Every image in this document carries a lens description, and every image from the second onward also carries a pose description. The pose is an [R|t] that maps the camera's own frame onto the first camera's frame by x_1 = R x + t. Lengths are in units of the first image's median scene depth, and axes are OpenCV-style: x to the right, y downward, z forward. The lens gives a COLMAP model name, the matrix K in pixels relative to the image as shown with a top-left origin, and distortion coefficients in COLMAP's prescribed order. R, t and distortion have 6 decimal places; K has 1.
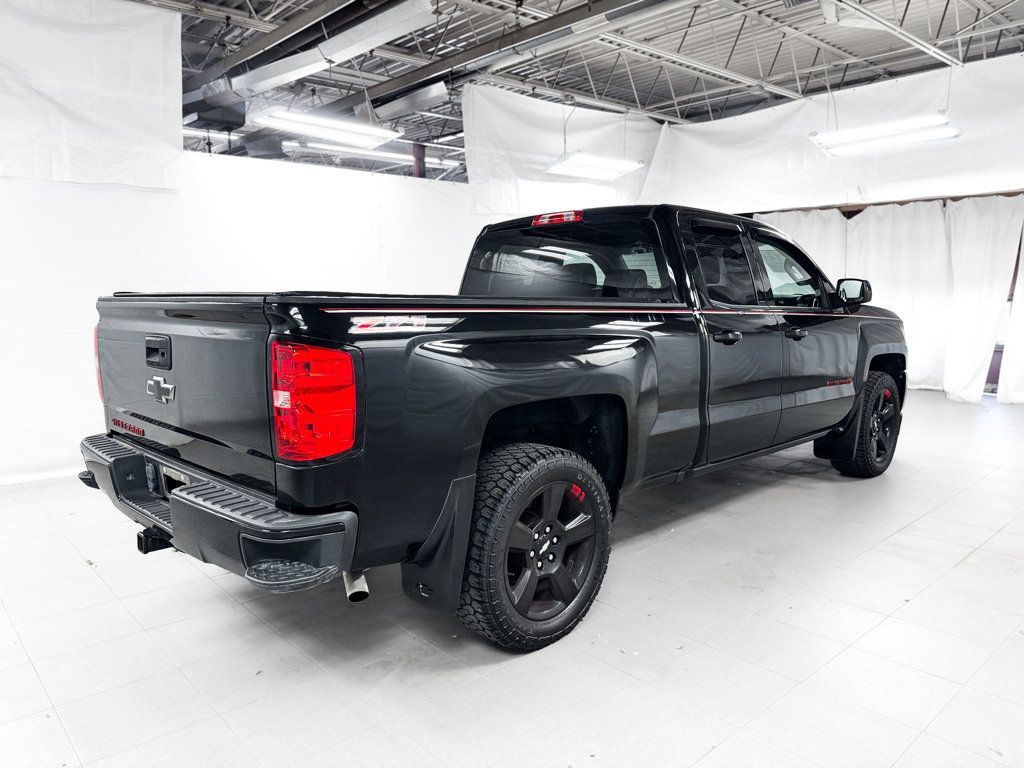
lens RADIAL K [[736.6, 0, 512.0], [0, 736.6, 400.7], [0, 0, 1]] dist [-0.003888, -0.004222]
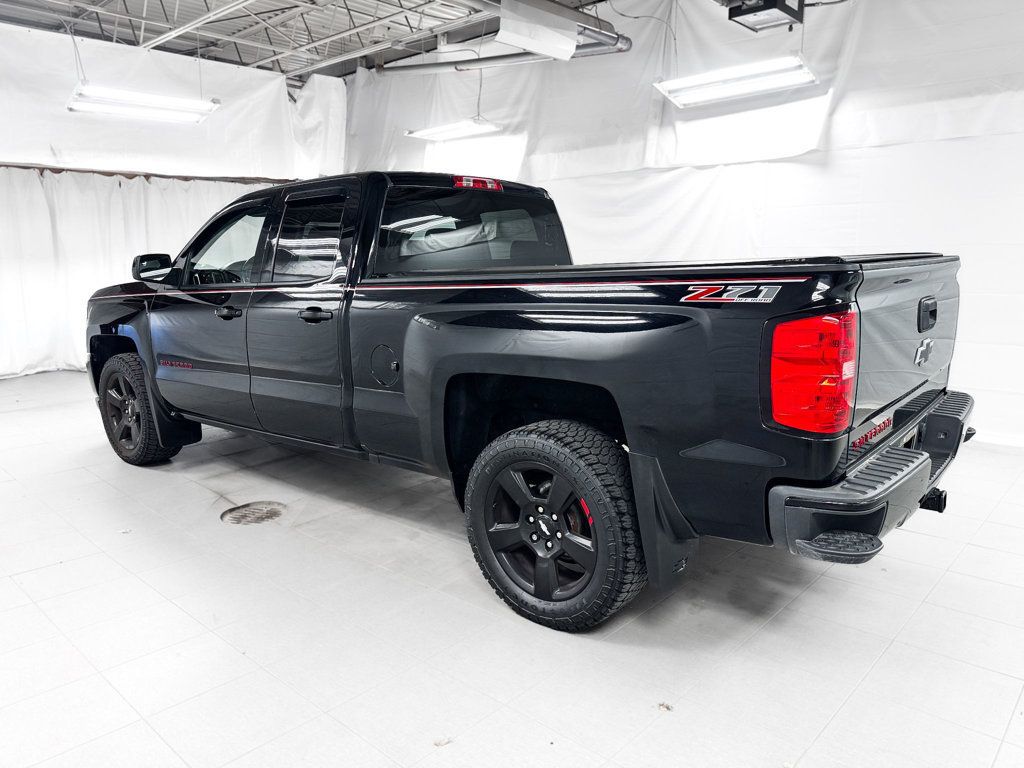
lens RADIAL K [[736.7, 0, 515.3], [0, 736.7, 388.7], [0, 0, 1]] dist [0.002684, -0.011069]
pose [[-0.098370, -0.165477, 0.981295, -0.582265], [0.156096, 0.971306, 0.179440, -0.095757], [-0.982831, 0.170828, -0.069717, 0.667199]]
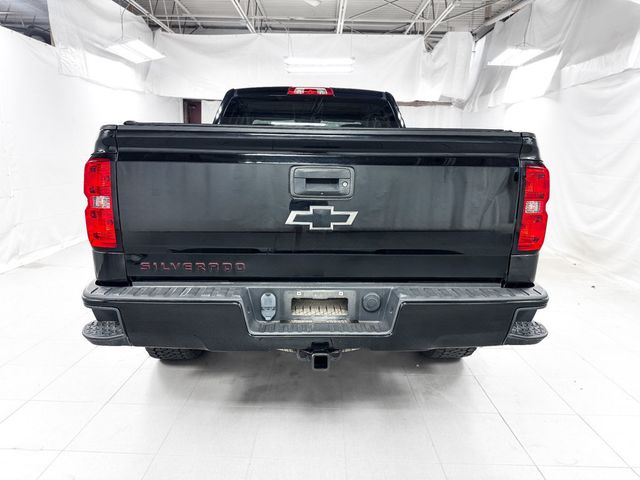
lens RADIAL K [[460.4, 0, 322.1], [0, 460.4, 242.9], [0, 0, 1]] dist [0.002684, -0.011069]
pose [[0.669581, -0.115493, 0.733704, -0.397460], [0.083574, 0.993278, 0.080084, -0.011171], [-0.738022, 0.007696, 0.674733, 0.227268]]
